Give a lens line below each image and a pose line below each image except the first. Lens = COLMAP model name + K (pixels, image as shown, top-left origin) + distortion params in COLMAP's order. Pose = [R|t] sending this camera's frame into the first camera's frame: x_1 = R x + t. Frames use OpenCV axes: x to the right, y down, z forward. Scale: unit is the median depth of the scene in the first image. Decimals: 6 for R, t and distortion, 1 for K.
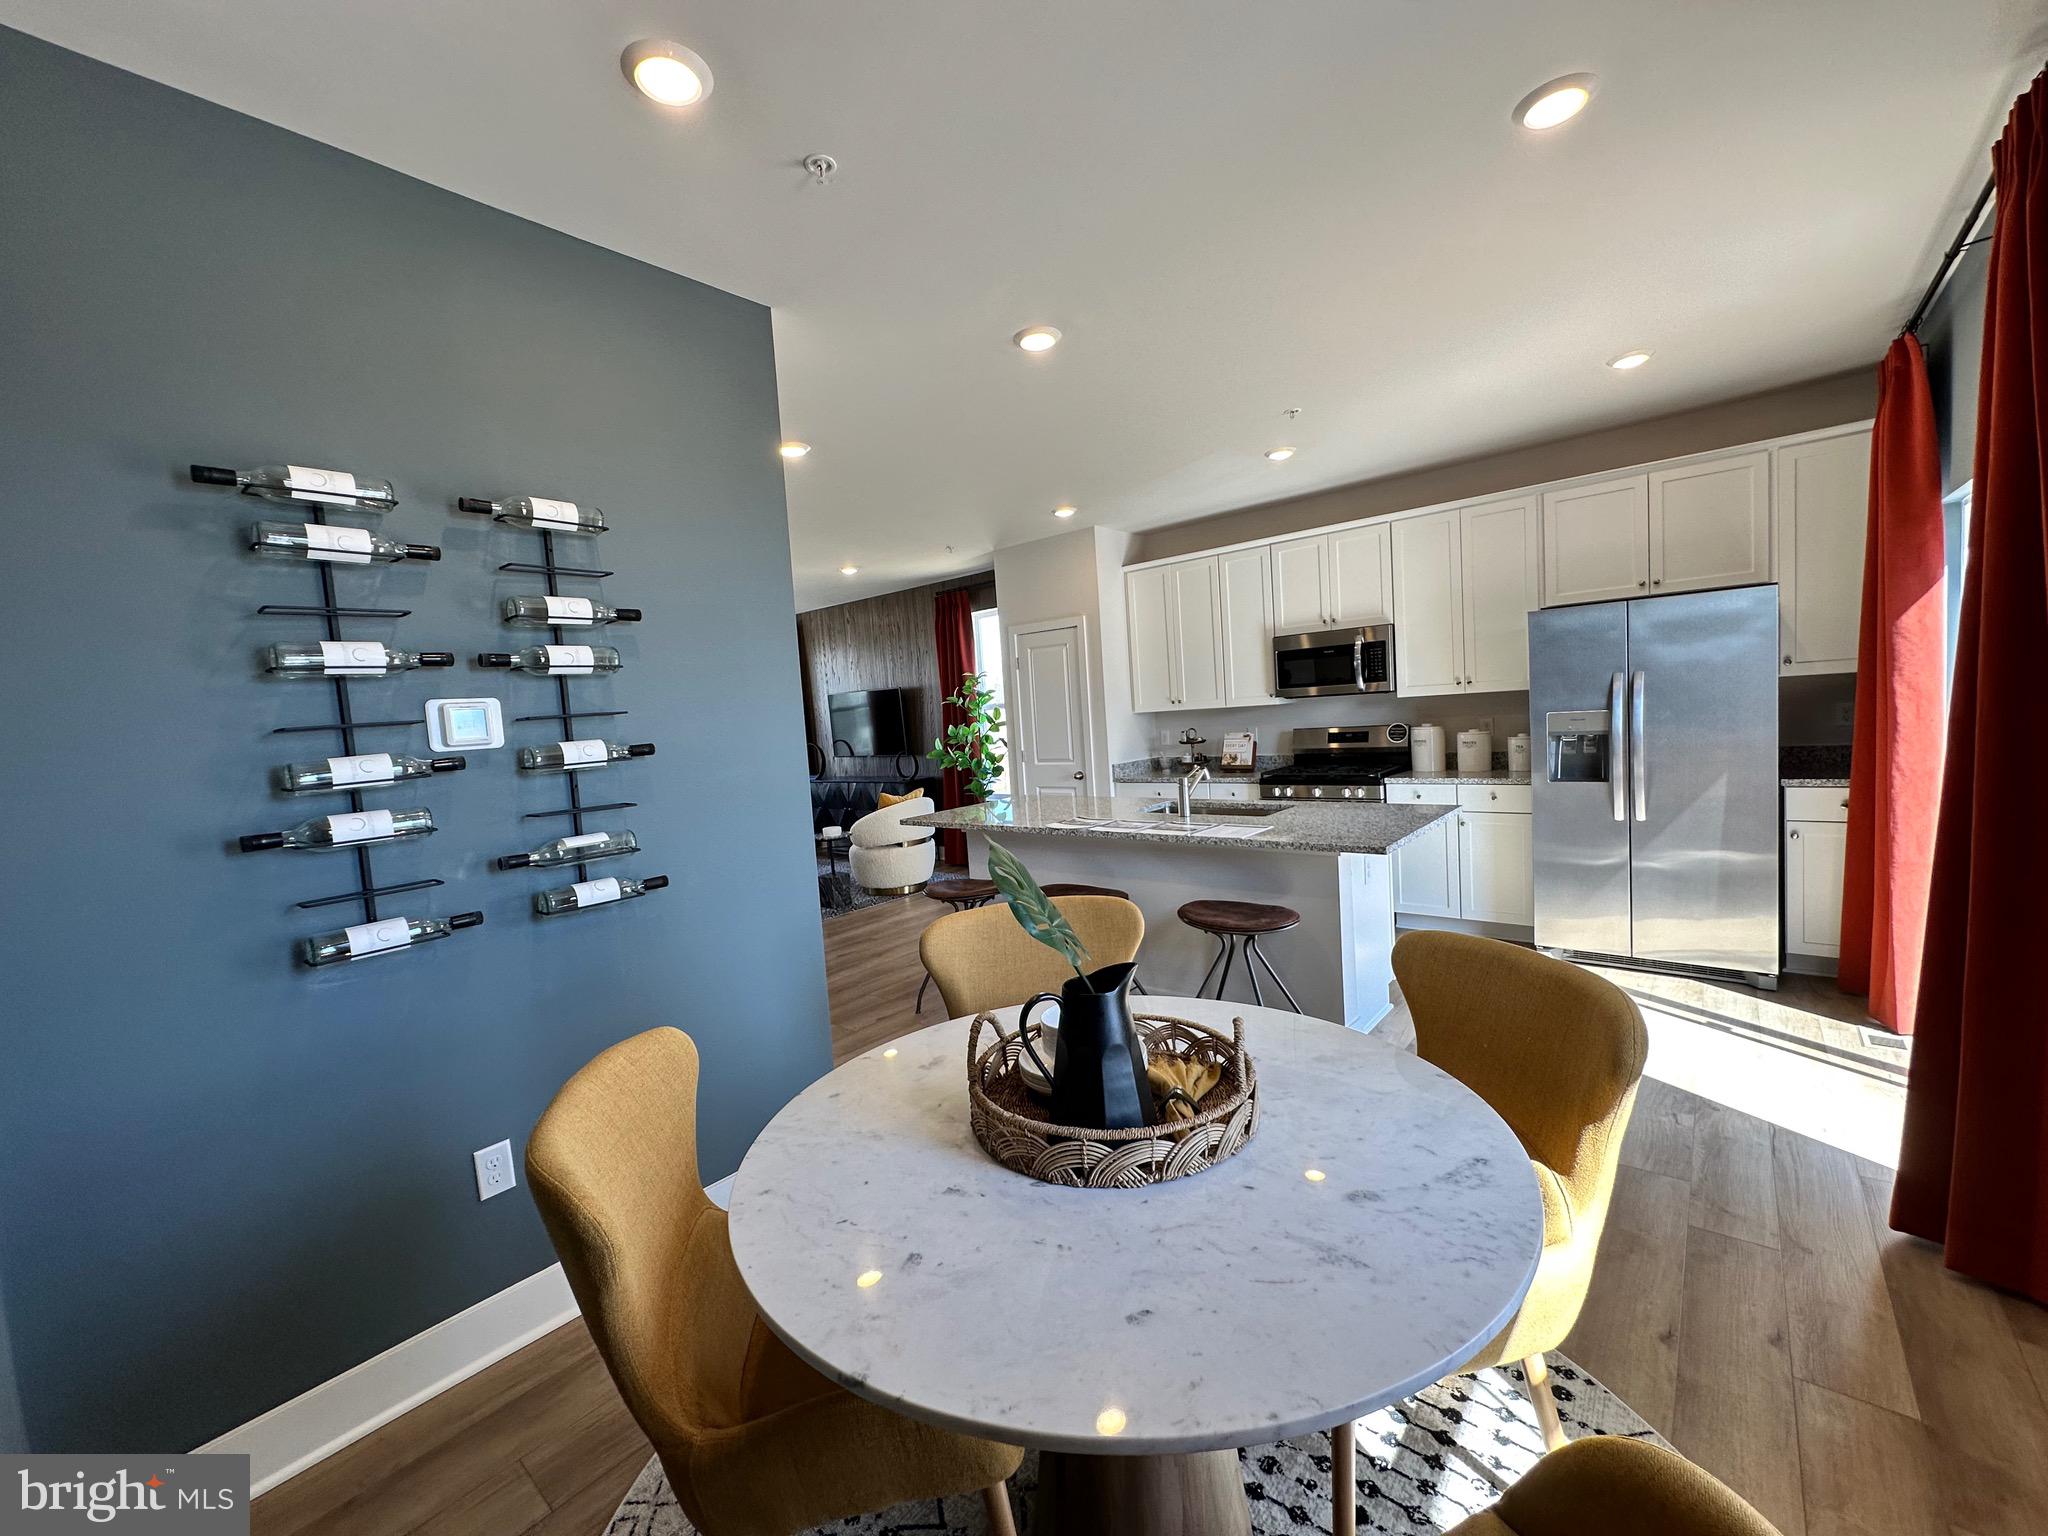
lens RADIAL K [[814.5, 0, 1023.7], [0, 814.5, 766.6], [0, 0, 1]] dist [-0.003745, 0.000881]
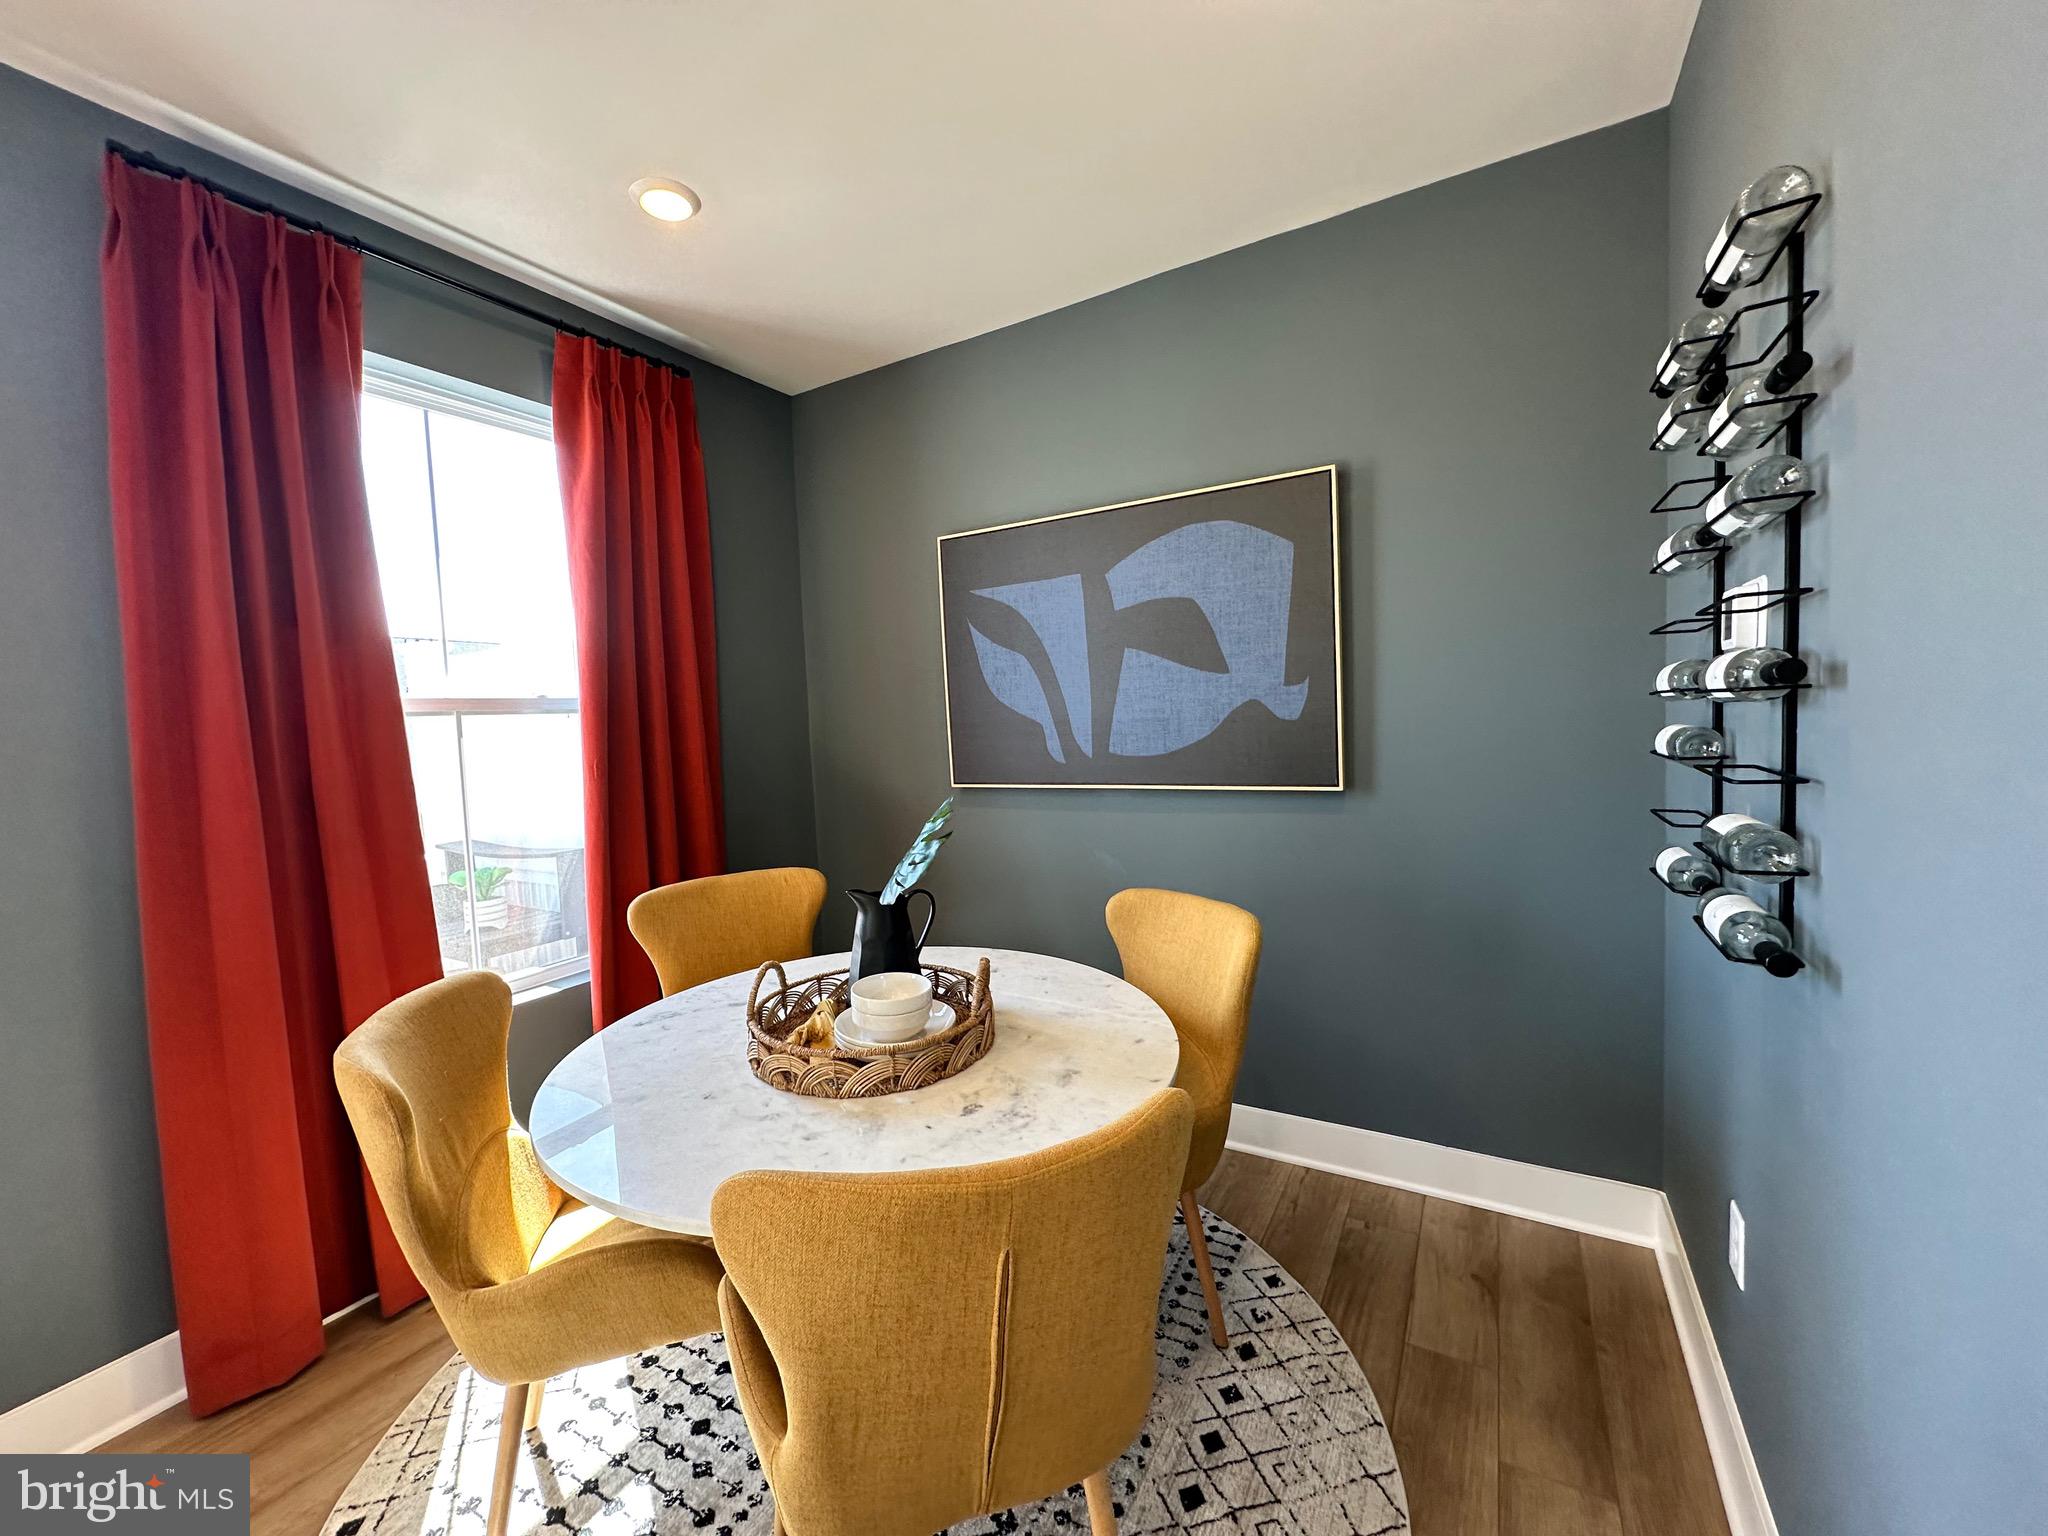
lens RADIAL K [[814.5, 0, 1021.2], [0, 814.5, 765.0], [0, 0, 1]] dist [-0.003745, 0.000881]
pose [[-0.977926, 0.120157, -0.170947, 0.019728], [0.096854, 0.985588, 0.138692, -0.039424], [0.185148, 0.119074, -0.975470, 0.747427]]
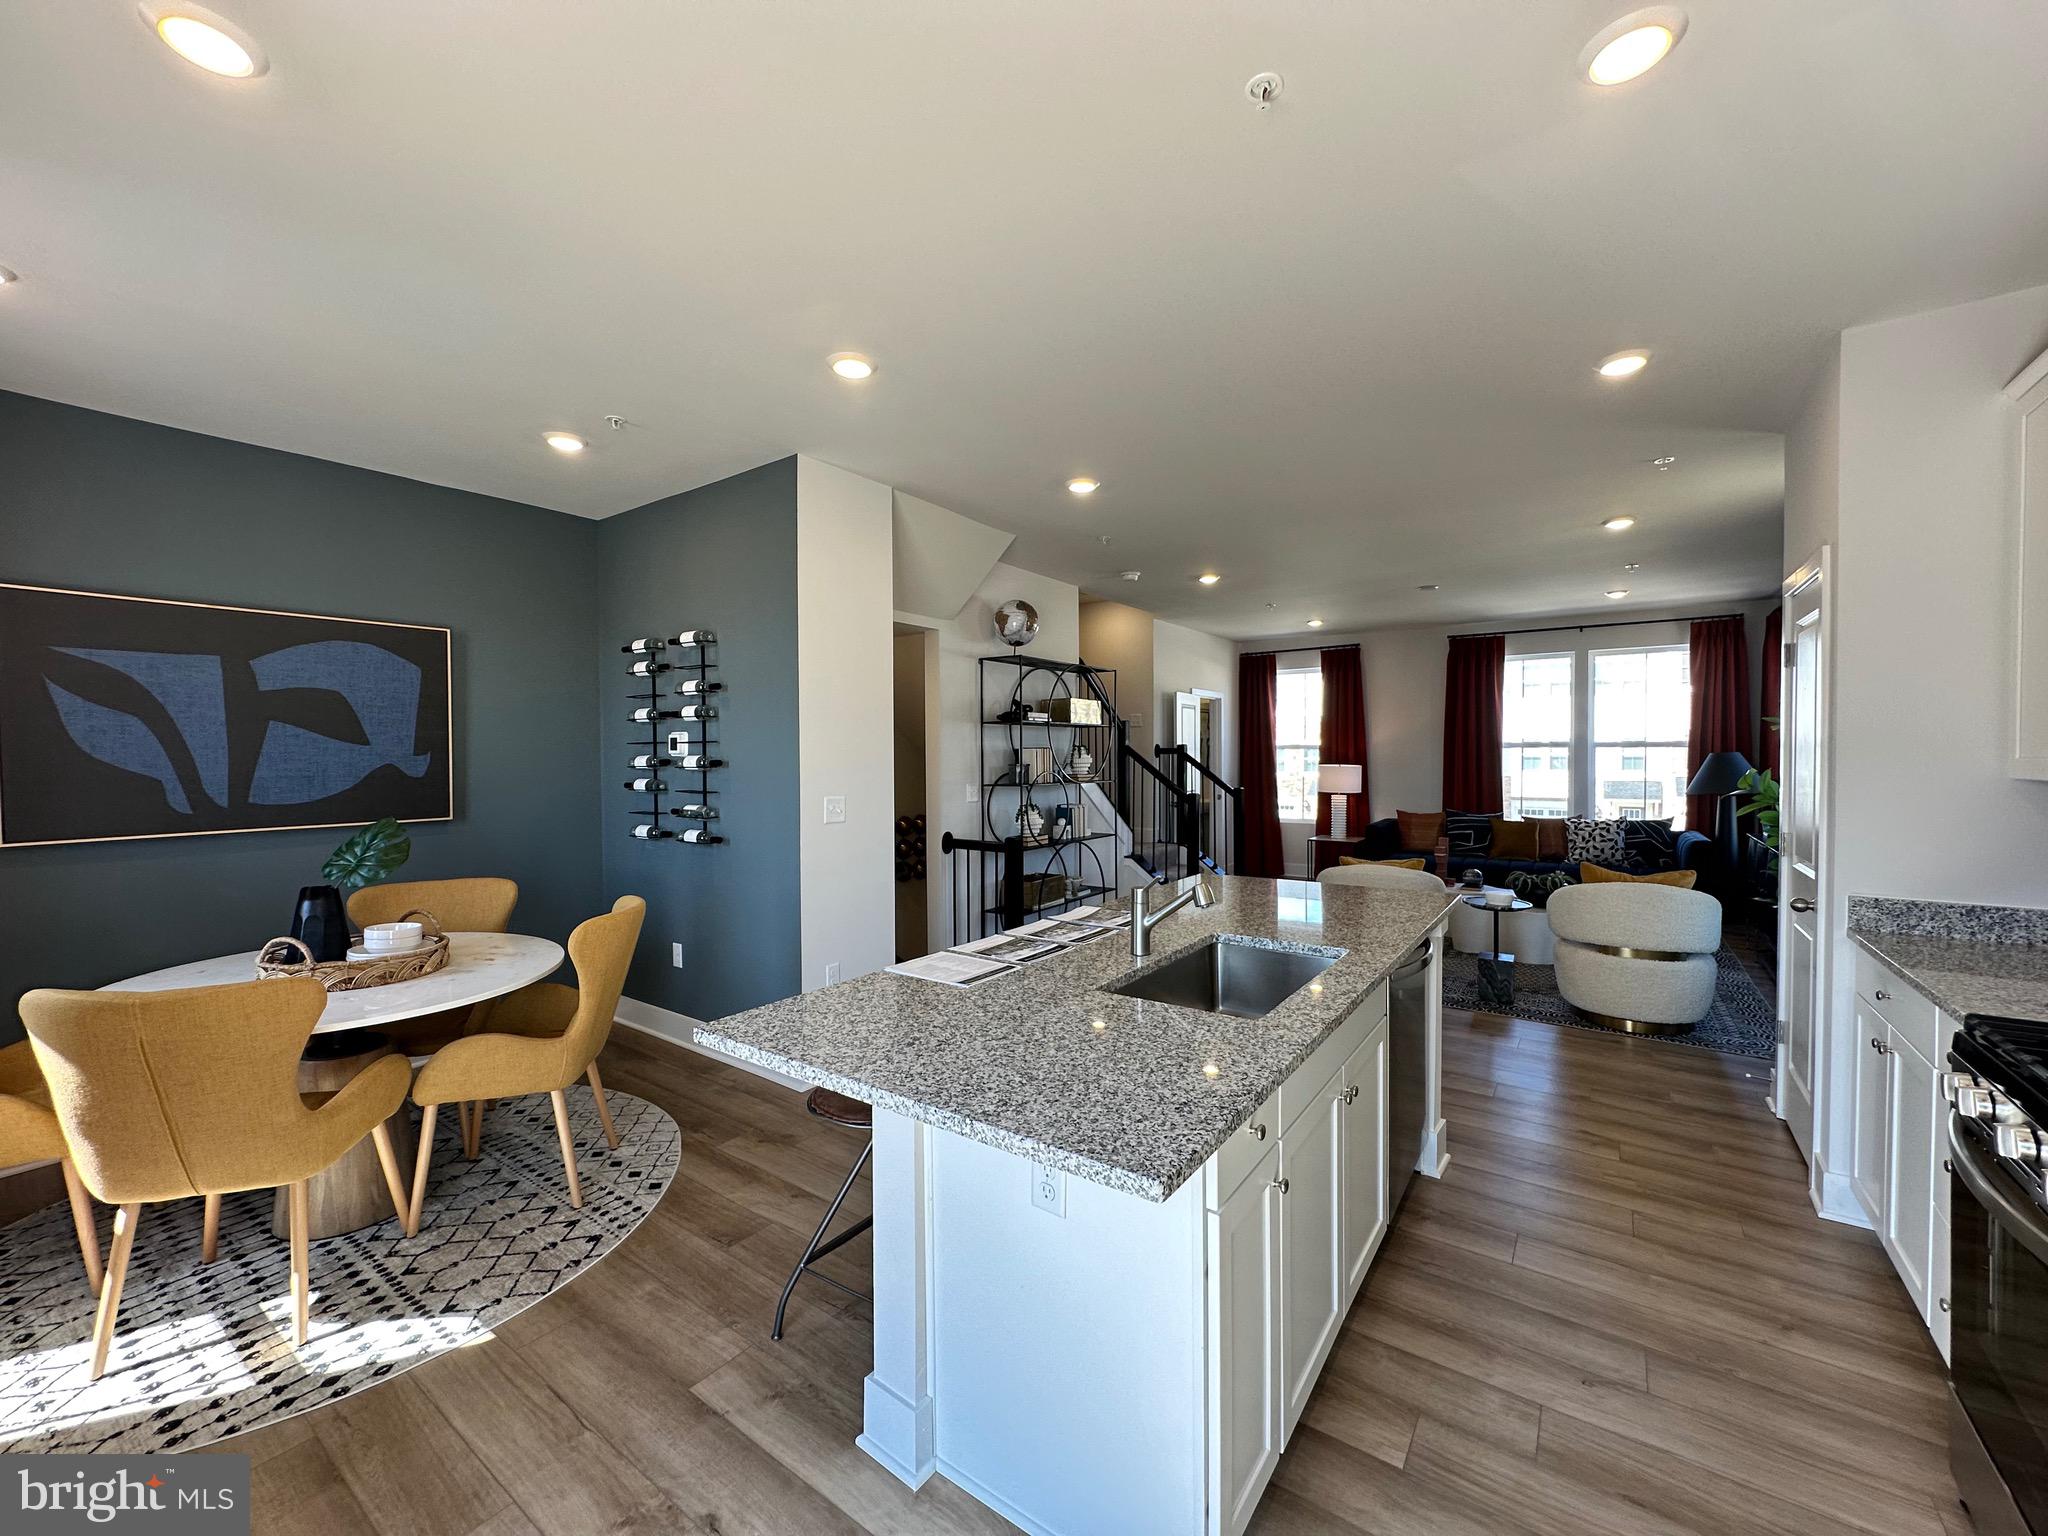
lens RADIAL K [[814.5, 0, 1023.3], [0, 814.5, 764.3], [0, 0, 1]] dist [-0.003745, 0.000881]
pose [[0.085054, 0.082974, -0.992916, 0.724255], [-0.070137, 0.994553, 0.077103, -0.108487], [0.993905, 0.063082, 0.090410, 0.814867]]
